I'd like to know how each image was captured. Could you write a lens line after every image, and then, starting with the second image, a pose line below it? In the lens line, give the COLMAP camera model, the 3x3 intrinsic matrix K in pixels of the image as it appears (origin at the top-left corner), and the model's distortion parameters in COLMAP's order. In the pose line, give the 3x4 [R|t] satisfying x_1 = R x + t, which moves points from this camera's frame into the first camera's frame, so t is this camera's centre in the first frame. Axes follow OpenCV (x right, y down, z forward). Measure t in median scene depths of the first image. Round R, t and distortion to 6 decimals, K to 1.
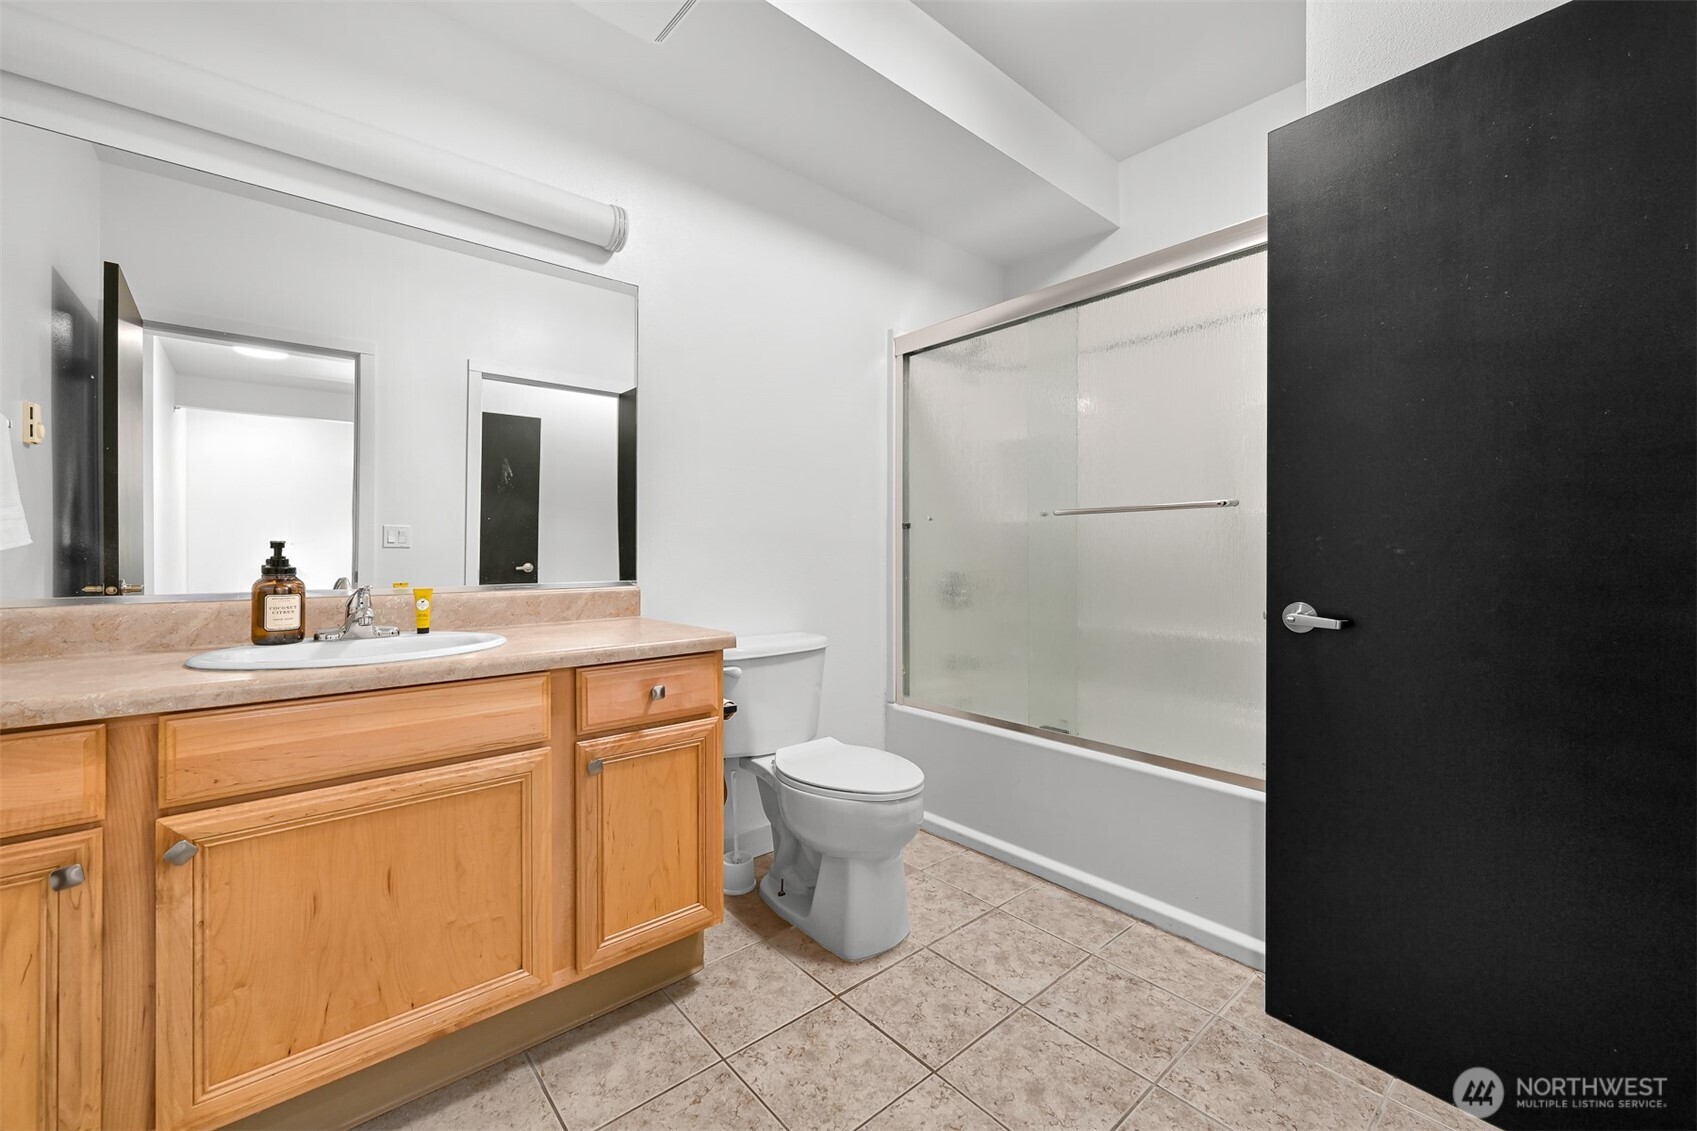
lens RADIAL K [[638.8, 0, 853.4], [0, 638.8, 554.3], [0, 0, 1]] dist [0.000182, 0.000098]
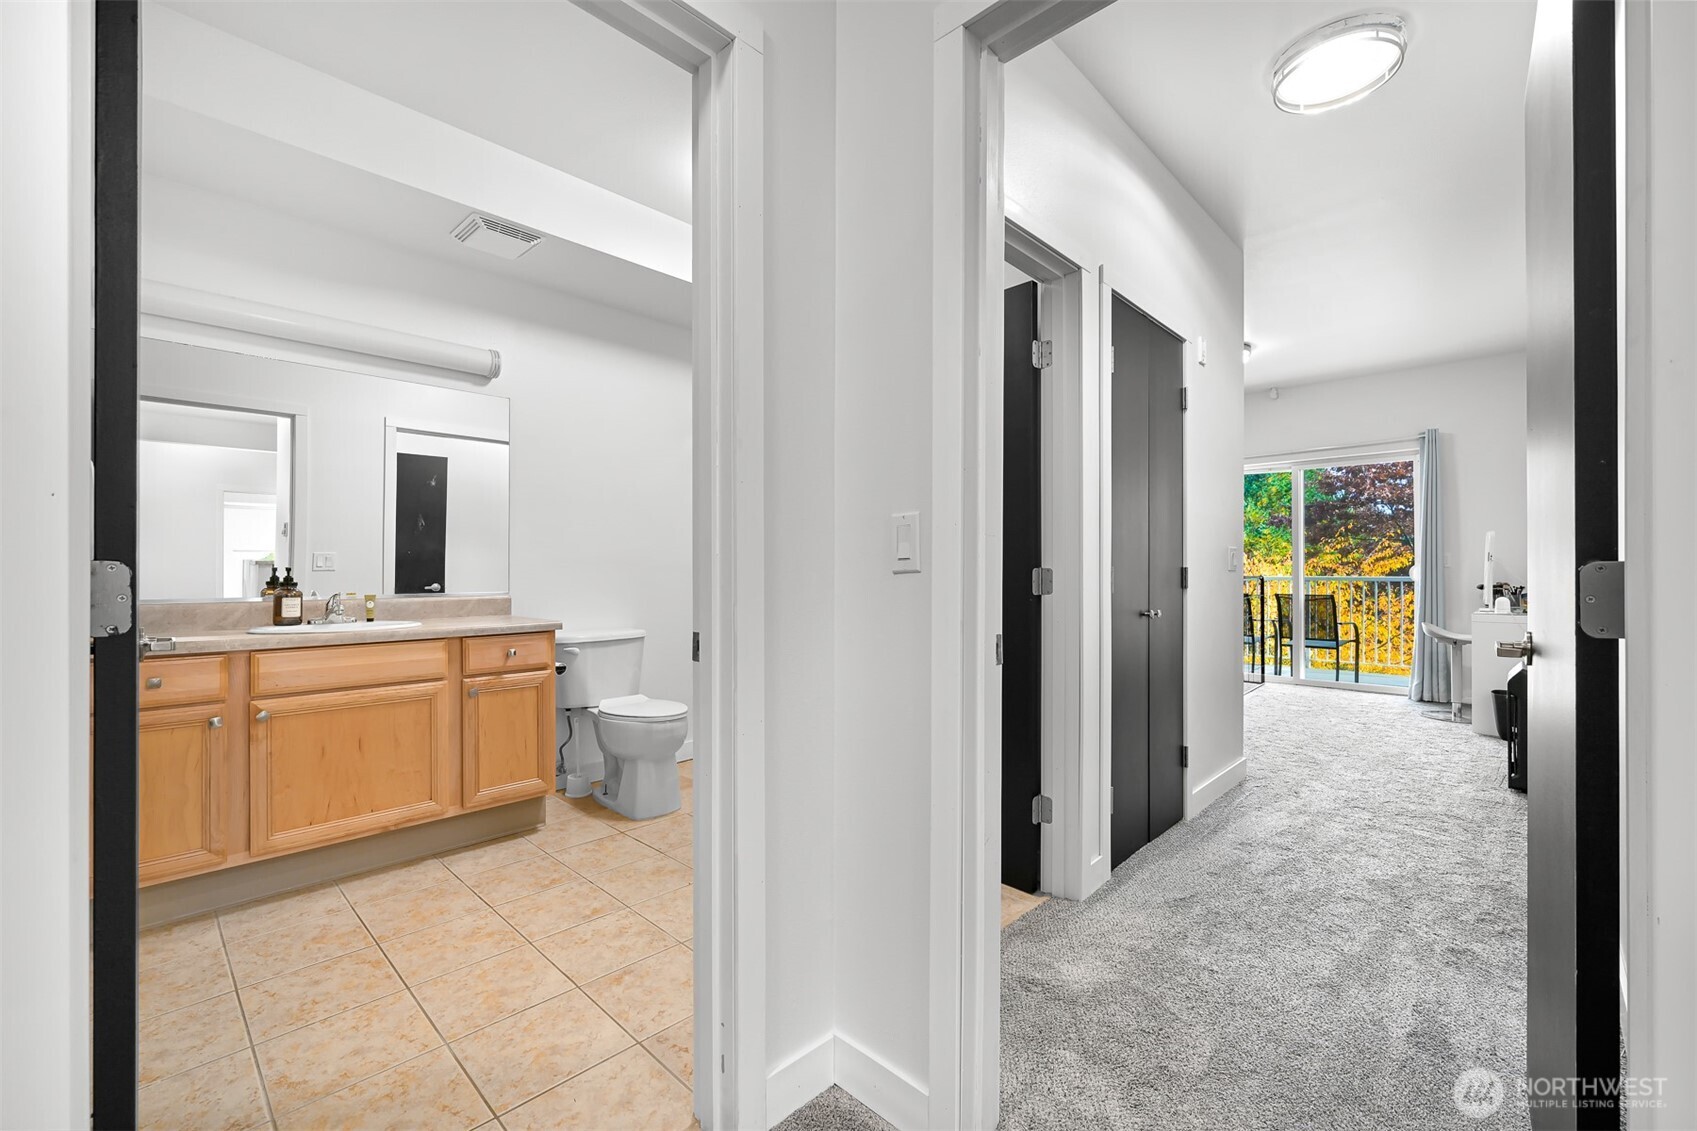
lens RADIAL K [[696.6, 0, 847.1], [0, 696.6, 572.9], [0, 0, 1]] dist [0.001222, 0.000262]
pose [[0.998160, -0.004135, 0.060492, 0.510346], [0.004355, 0.999984, -0.003504, 0.008276], [-0.060476, 0.003761, 0.998163, -0.987897]]
